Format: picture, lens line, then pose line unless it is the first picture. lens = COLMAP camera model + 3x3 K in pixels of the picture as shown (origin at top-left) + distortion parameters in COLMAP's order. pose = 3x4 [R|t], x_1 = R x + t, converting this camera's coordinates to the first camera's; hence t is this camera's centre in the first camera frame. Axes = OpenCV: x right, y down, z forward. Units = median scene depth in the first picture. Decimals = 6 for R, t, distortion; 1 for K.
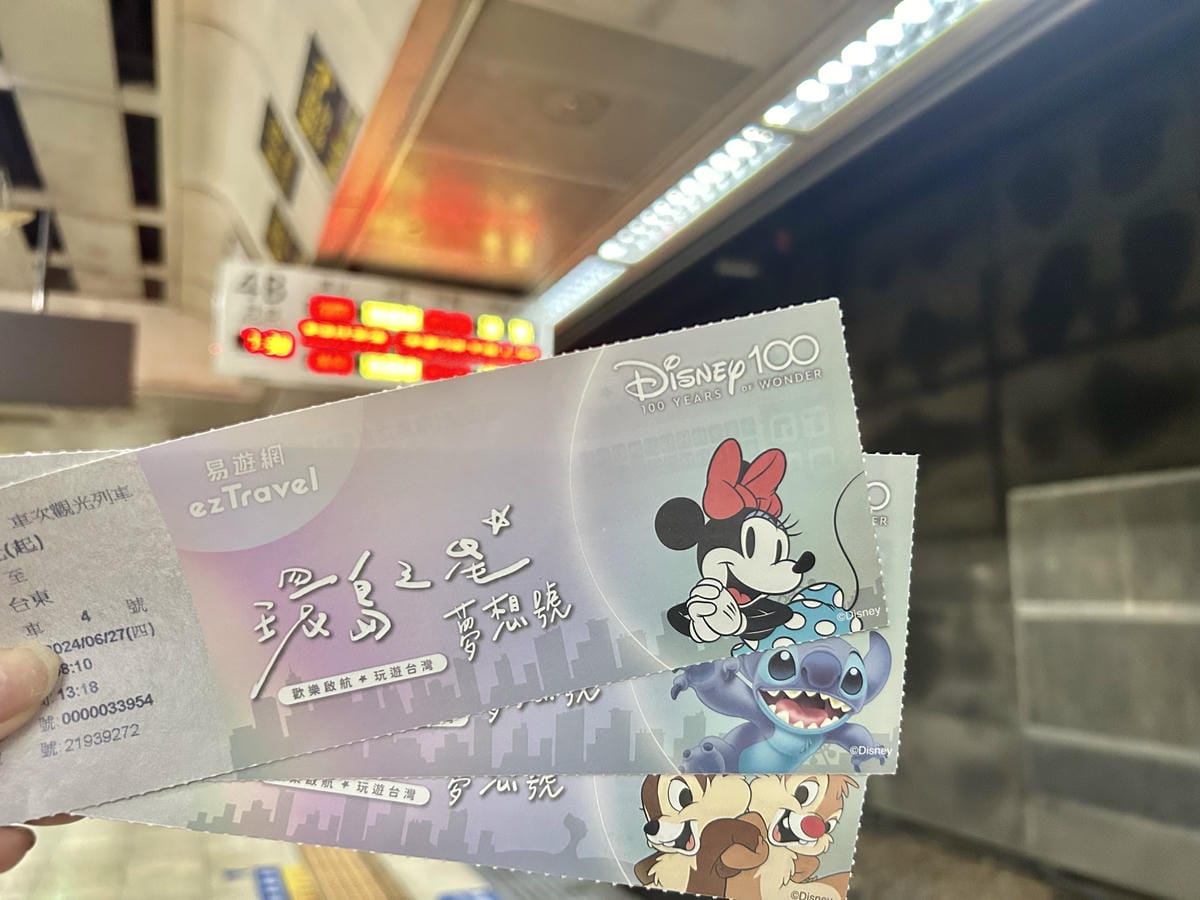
lens RADIAL K [[904.0, 0, 600.0], [0, 904.0, 450.0], [0, 0, 1]] dist [0.002740, -0.007168]
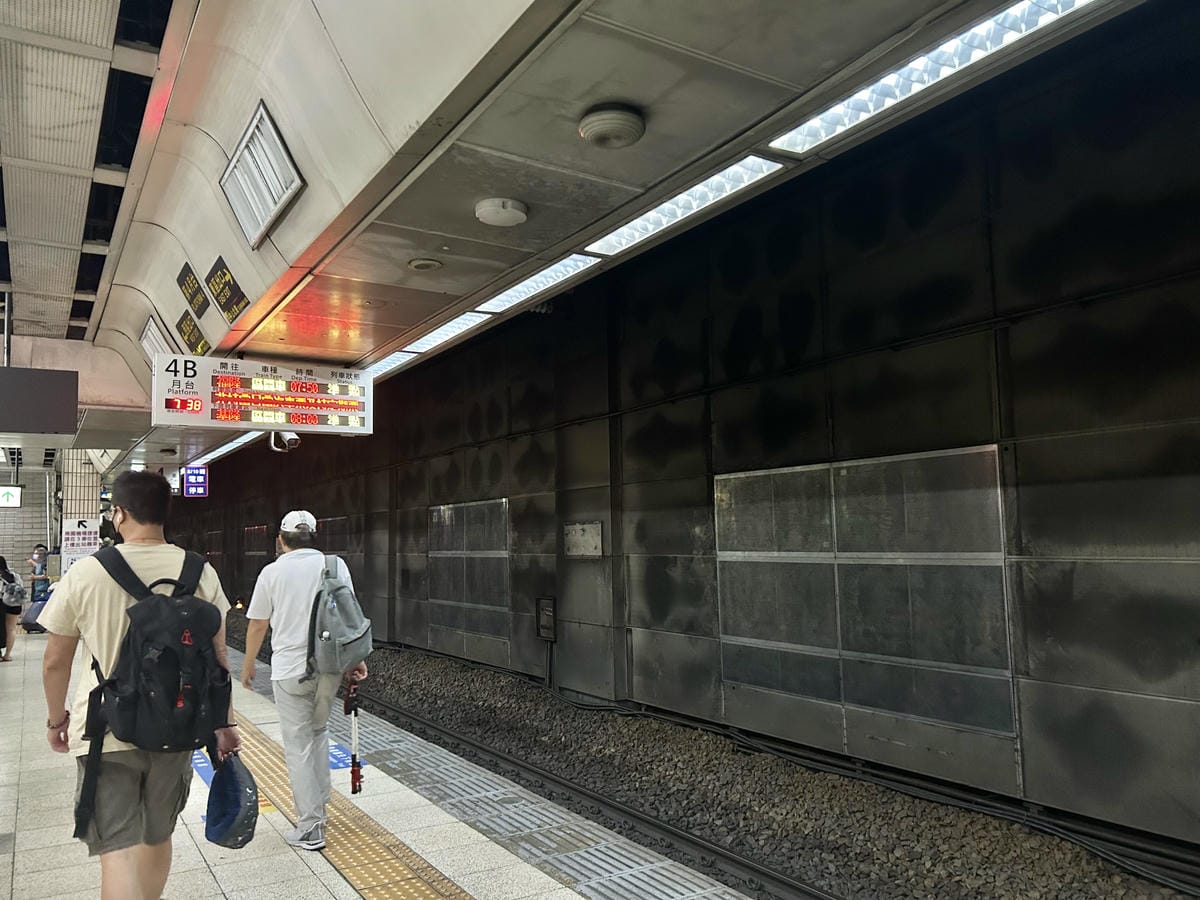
lens RADIAL K [[904.0, 0, 600.0], [0, 904.0, 450.0], [0, 0, 1]] dist [0.002740, -0.007168]
pose [[0.991576, -0.010596, 0.129093, 0.098947], [0.002631, 0.998090, 0.061716, -0.096601], [-0.129500, -0.060857, 0.989710, -0.460016]]
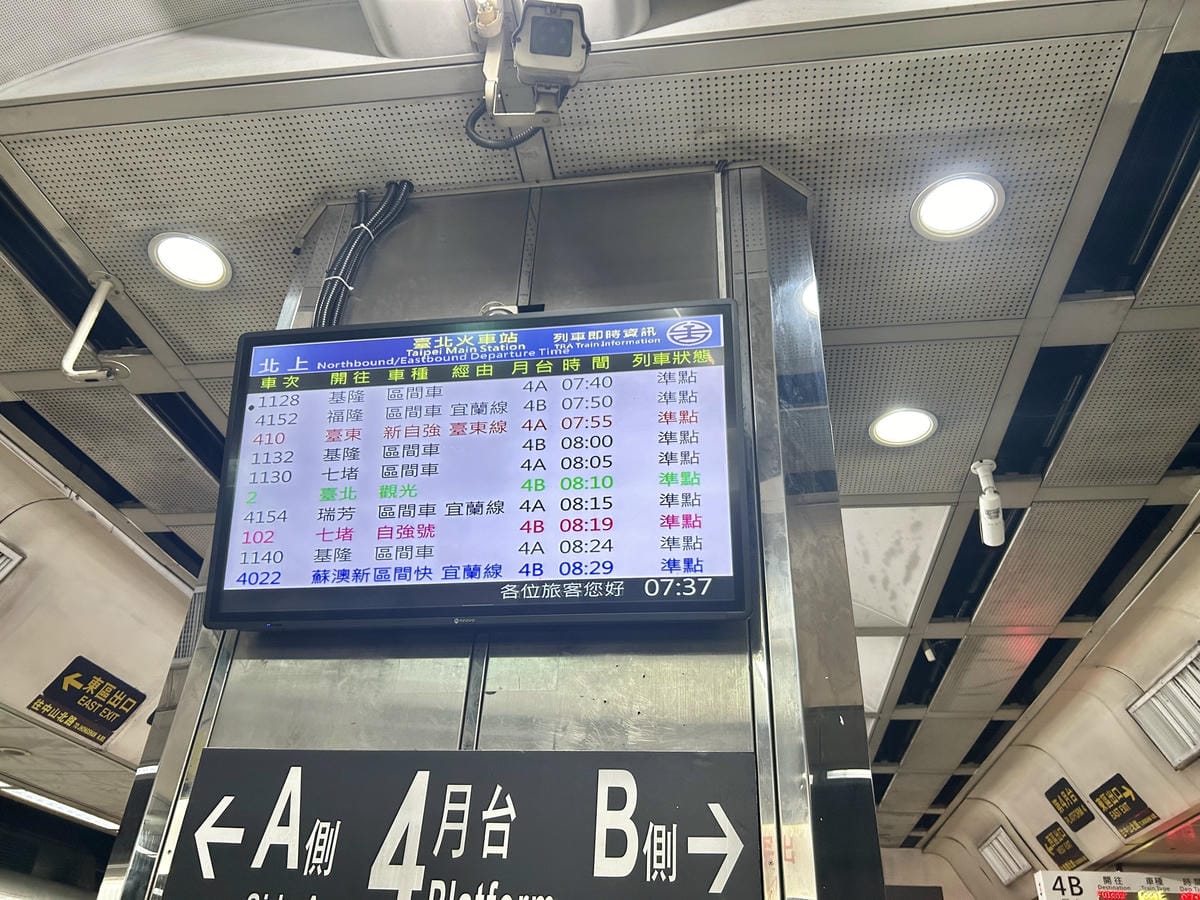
lens RADIAL K [[904.0, 0, 600.0], [0, 904.0, 450.0], [0, 0, 1]] dist [0.002740, -0.007168]
pose [[0.843184, -0.264334, -0.468154, -0.089839], [0.043796, 0.901659, -0.430224, -0.160065], [0.535838, 0.342255, 0.771841, -0.635624]]
